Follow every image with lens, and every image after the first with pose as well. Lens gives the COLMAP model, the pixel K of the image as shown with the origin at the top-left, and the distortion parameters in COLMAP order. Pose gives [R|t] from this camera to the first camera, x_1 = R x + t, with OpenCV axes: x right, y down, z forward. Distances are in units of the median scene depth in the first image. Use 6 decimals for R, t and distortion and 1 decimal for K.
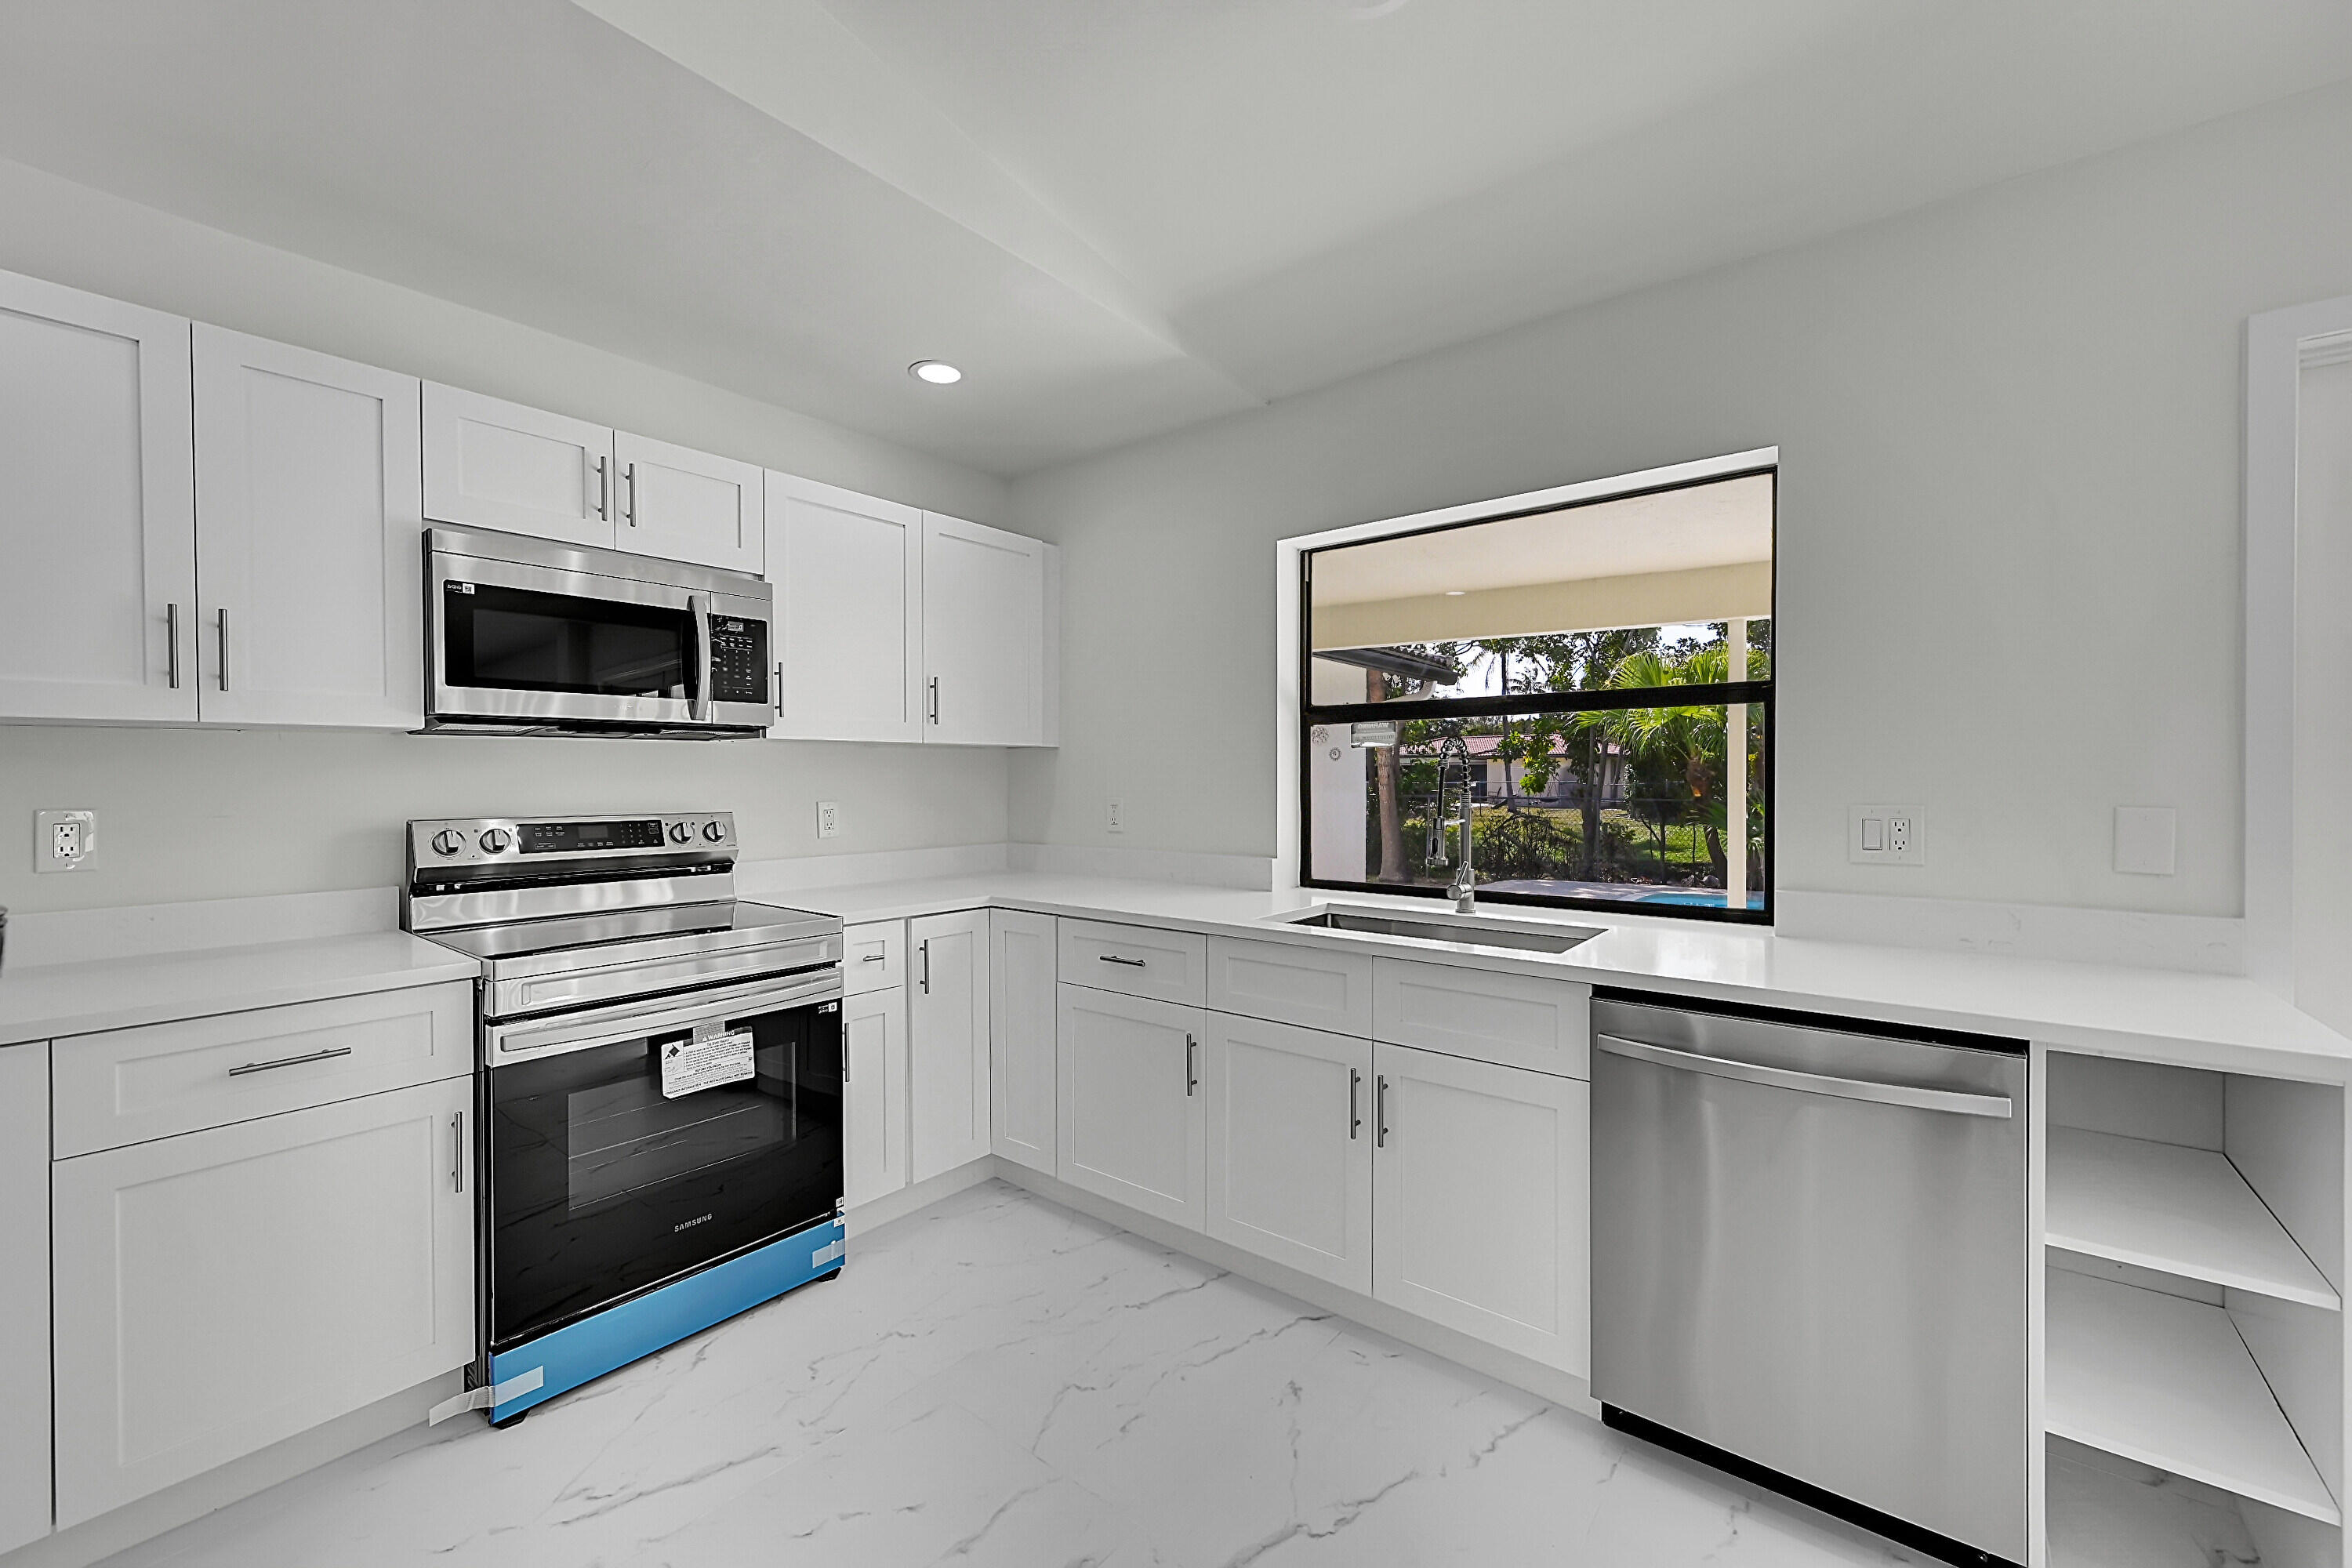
lens RADIAL K [[935.8, 0, 1172.8], [0, 935.8, 787.1], [0, 0, 1]] dist [-0.000330, -0.000417]
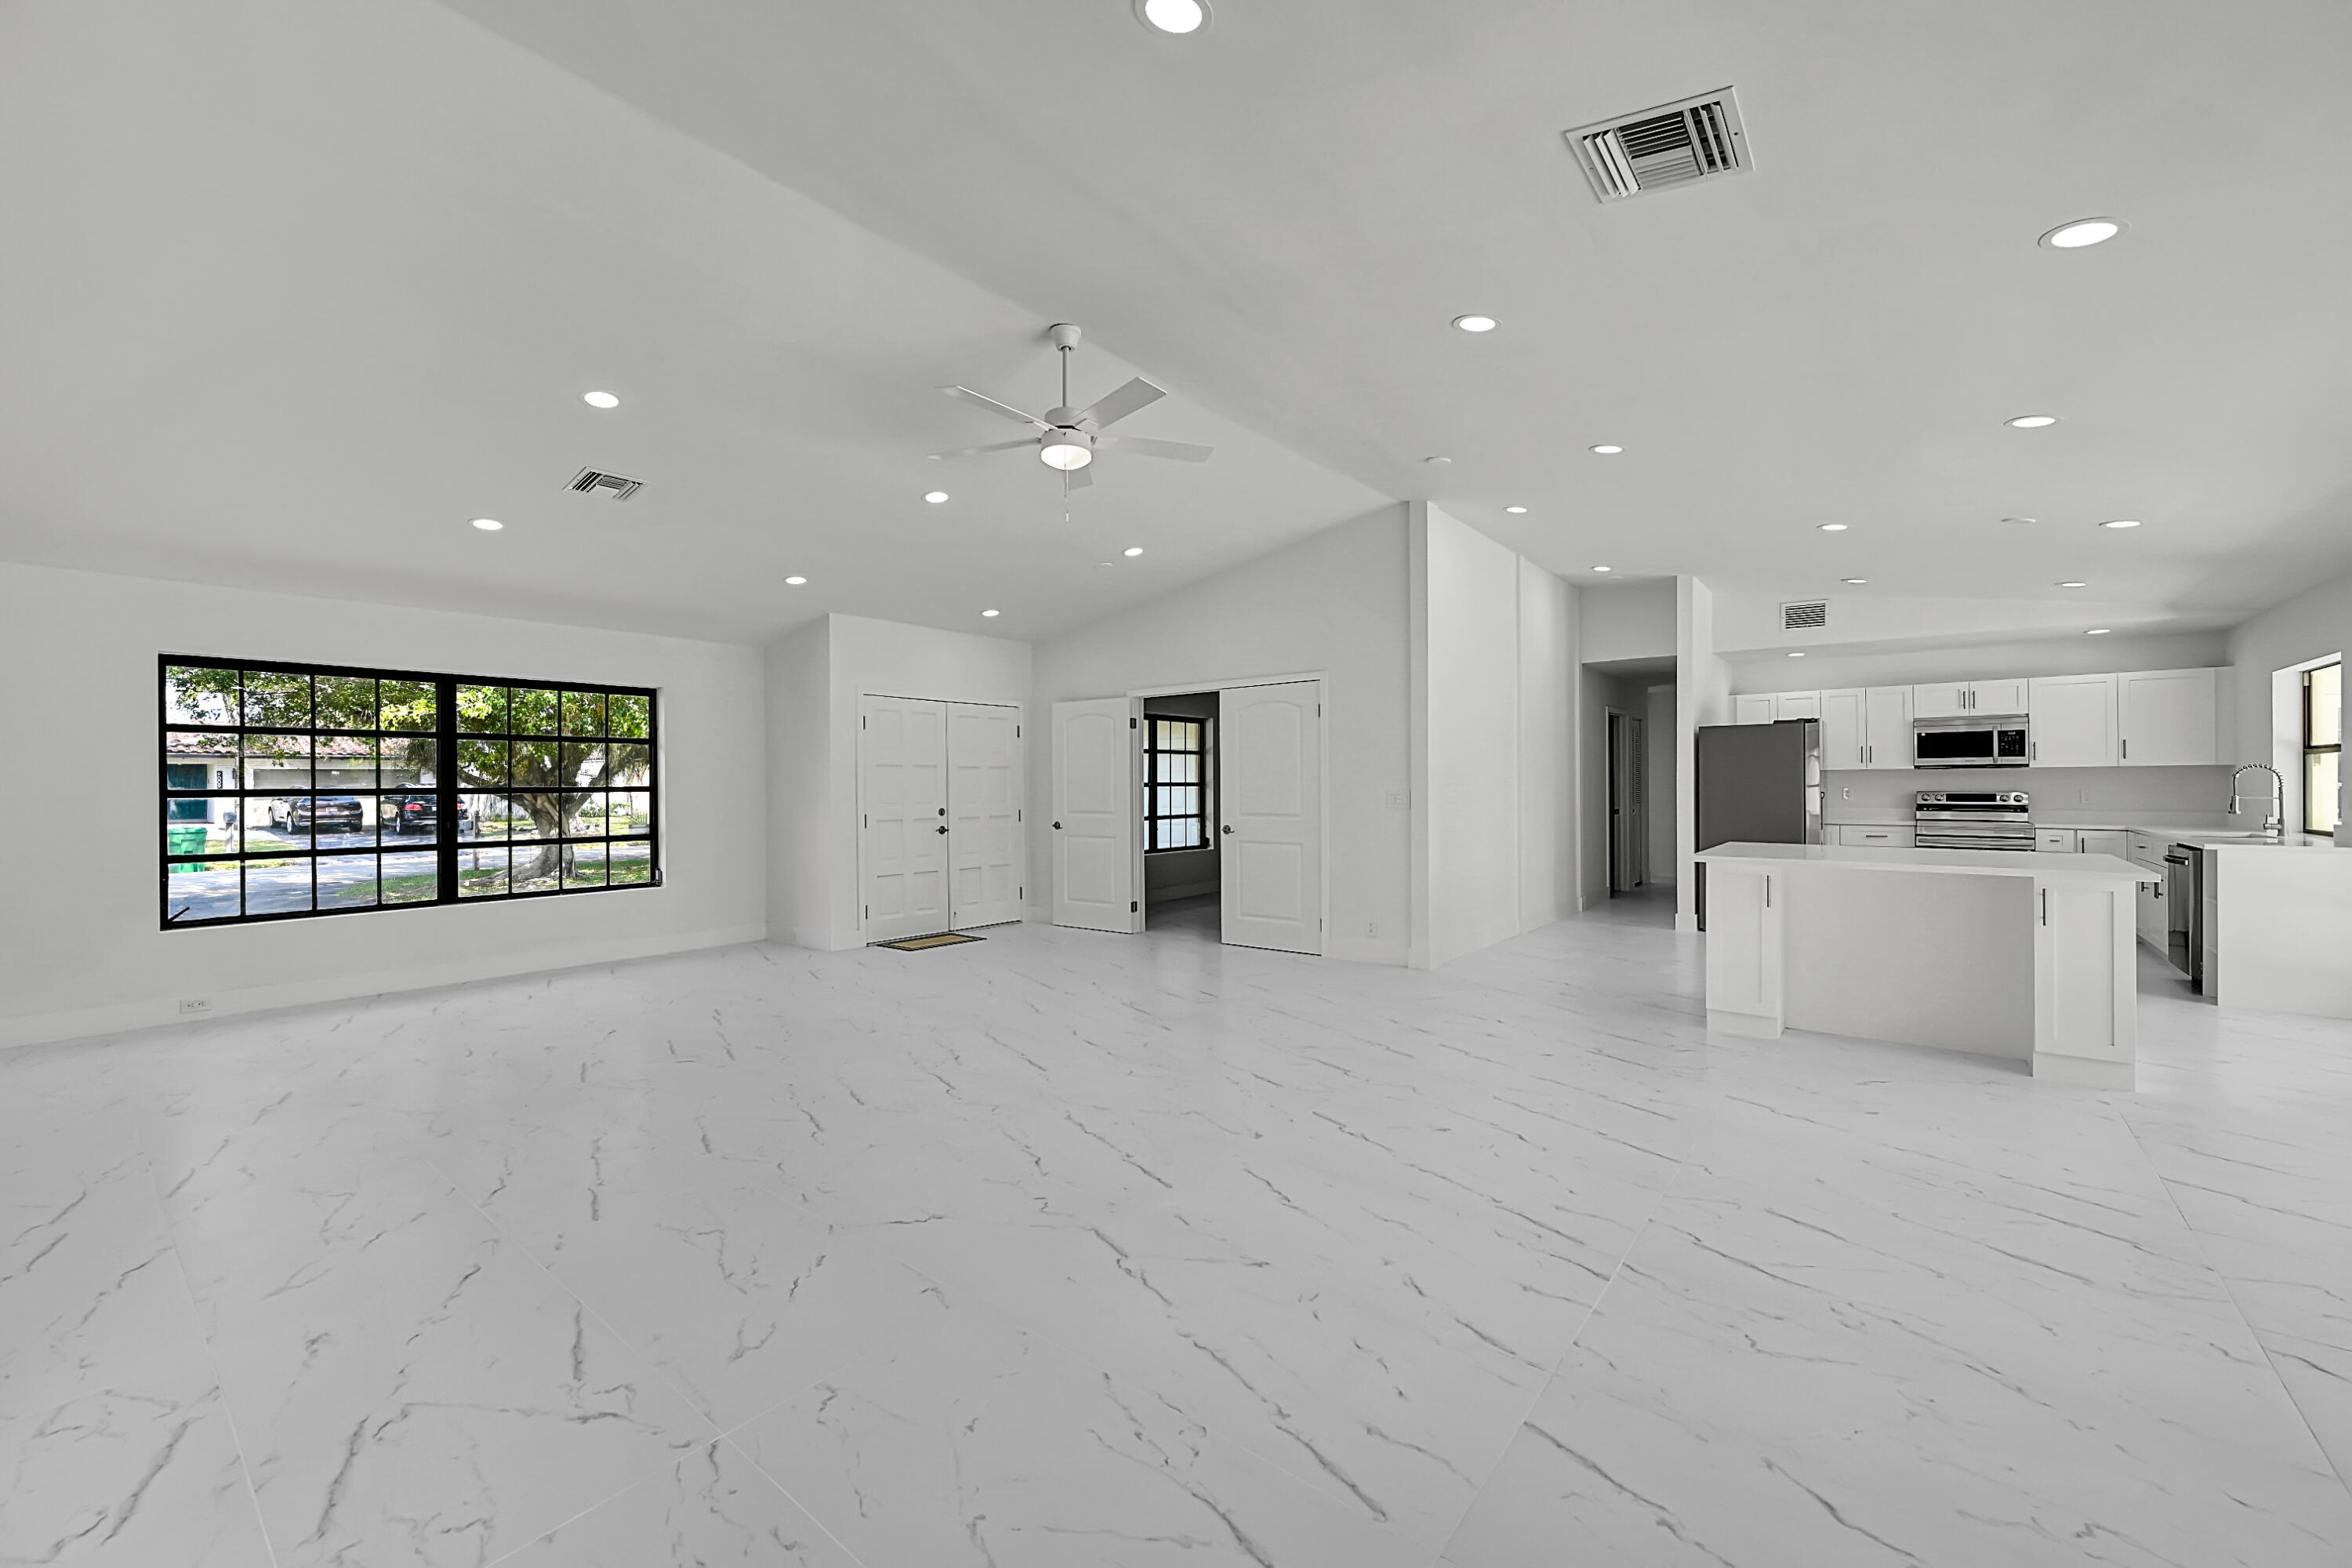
lens RADIAL K [[935.8, 0, 1167.6], [0, 935.8, 763.8], [0, 0, 1]] dist [-0.000330, -0.000417]
pose [[0.007026, -0.017486, -0.999822, 2.761988], [-0.006414, 0.999826, -0.017531, 0.007770], [0.999955, 0.006536, 0.006913, -1.946225]]
